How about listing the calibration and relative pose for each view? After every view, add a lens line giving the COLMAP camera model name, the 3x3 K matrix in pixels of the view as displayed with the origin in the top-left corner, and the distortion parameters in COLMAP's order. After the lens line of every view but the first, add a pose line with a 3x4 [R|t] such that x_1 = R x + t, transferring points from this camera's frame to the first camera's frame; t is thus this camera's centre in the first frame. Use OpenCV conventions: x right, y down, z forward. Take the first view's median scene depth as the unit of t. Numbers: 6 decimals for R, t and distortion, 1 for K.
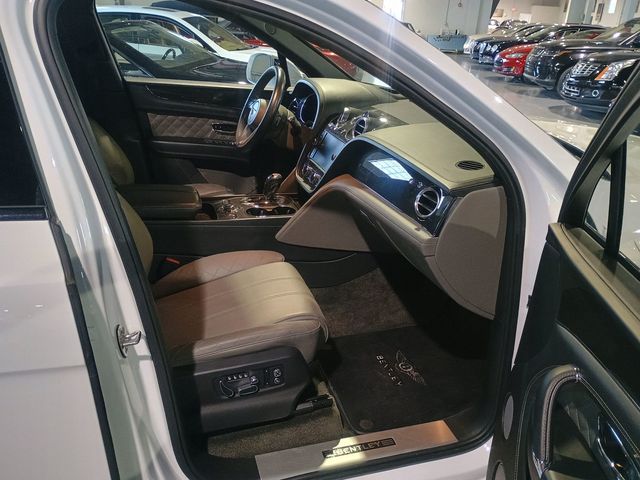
lens RADIAL K [[570.1, 0, 315.8], [0, 570.1, 236.0], [0, 0, 1]] dist [0.060960, -0.072643]
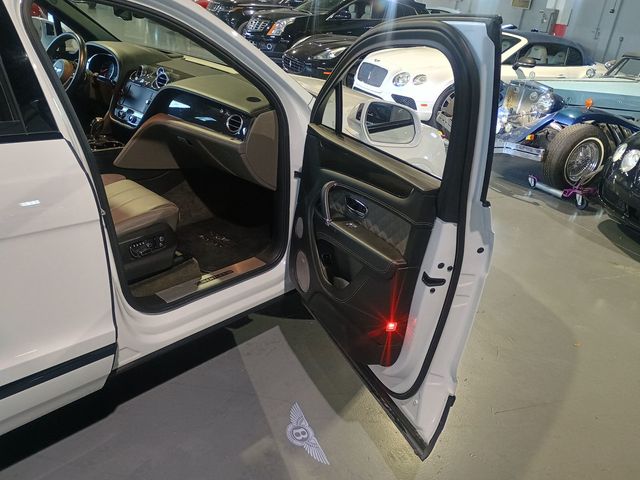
lens RADIAL K [[570.1, 0, 315.8], [0, 570.1, 236.0], [0, 0, 1]] dist [0.060960, -0.072643]
pose [[0.860223, -0.170134, 0.480698, -0.350242], [0.131993, 0.984861, 0.112369, 0.083676], [-0.492538, -0.033214, 0.869657, -0.447606]]
